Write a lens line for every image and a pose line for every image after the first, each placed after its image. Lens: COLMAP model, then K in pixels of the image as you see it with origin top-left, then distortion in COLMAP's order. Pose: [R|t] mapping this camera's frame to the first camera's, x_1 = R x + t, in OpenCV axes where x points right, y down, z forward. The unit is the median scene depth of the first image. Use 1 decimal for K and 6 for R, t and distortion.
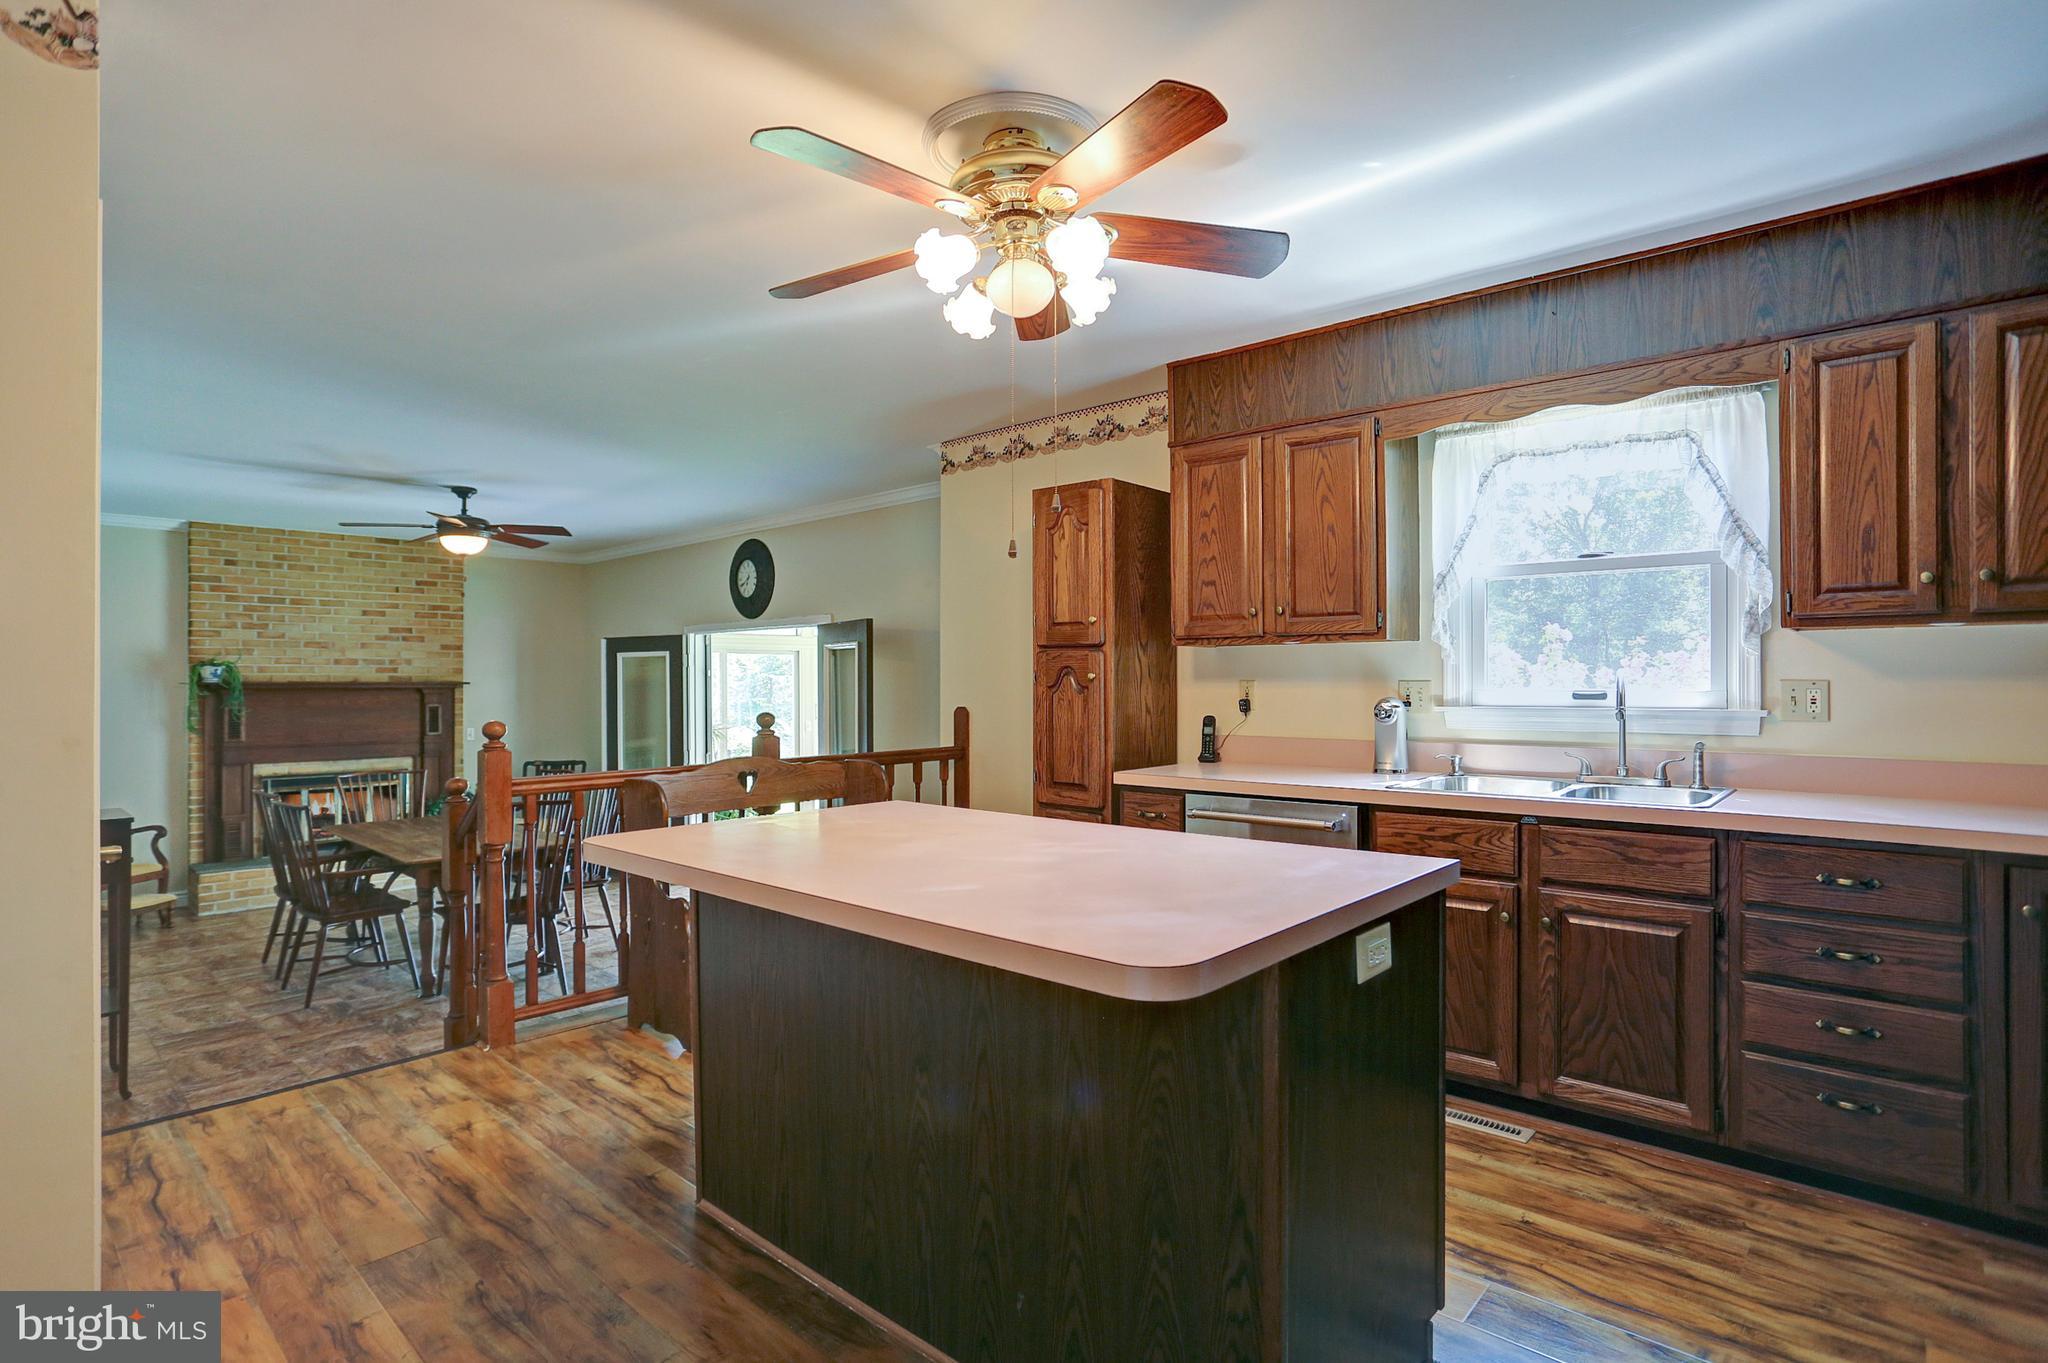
lens RADIAL K [[1037.2, 0, 1015.0], [0, 1037.2, 676.5], [0, 0, 1]] dist [-0.089779, 0.046564]
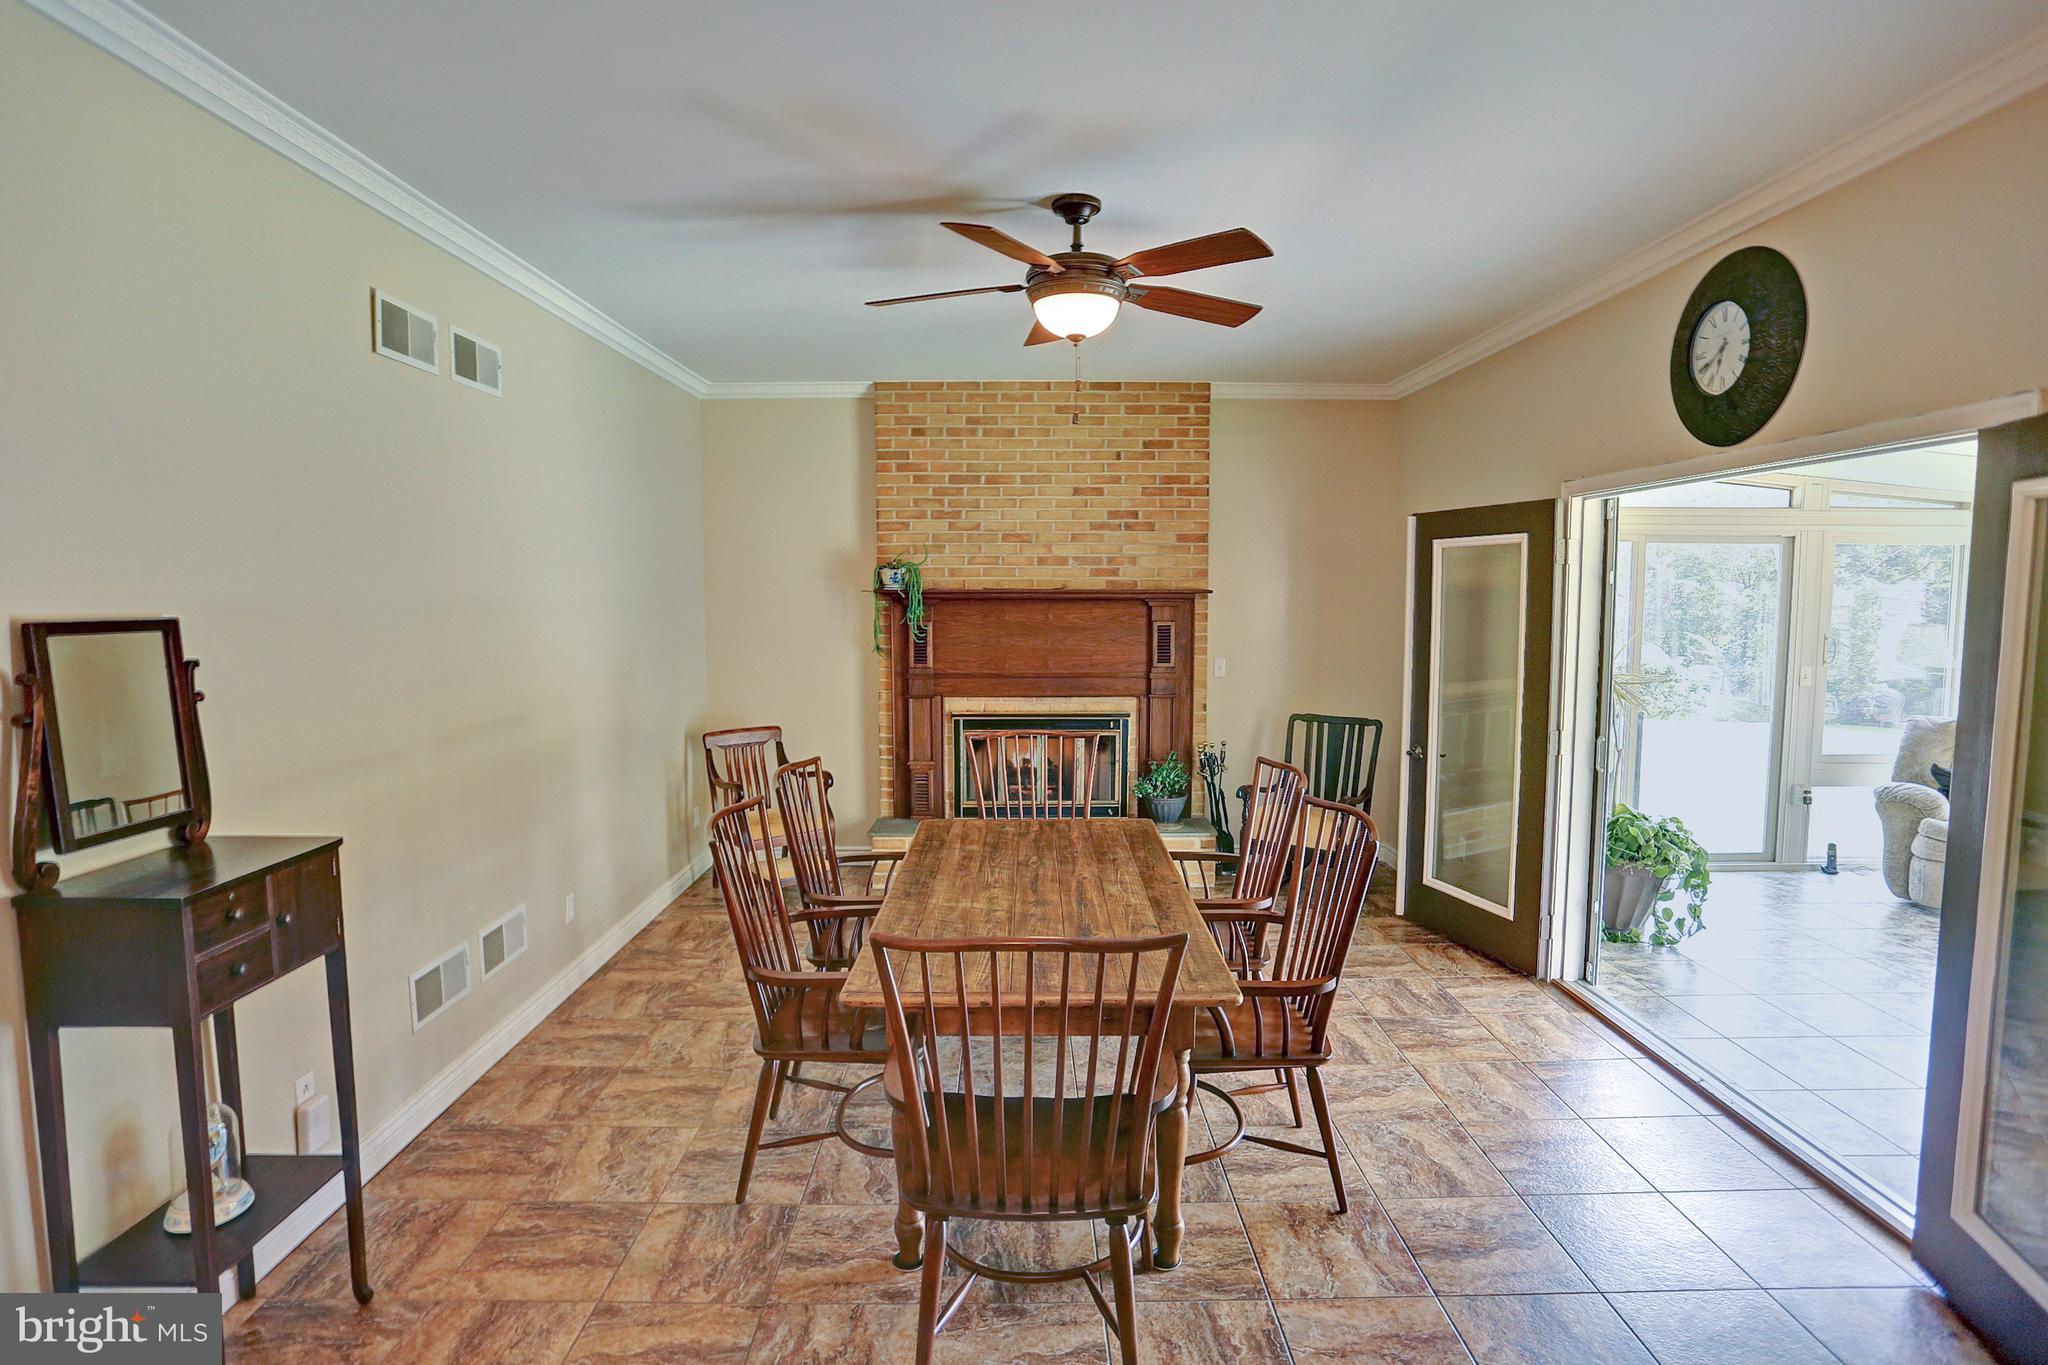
lens RADIAL K [[1037.2, 0, 1015.0], [0, 1037.2, 677.5], [0, 0, 1]] dist [-0.089779, 0.046564]
pose [[0.685688, 0.066803, -0.724823, -0.150000], [0.002252, 0.995580, 0.093888, -0.001410], [0.727892, -0.066010, 0.682507, 0.494961]]
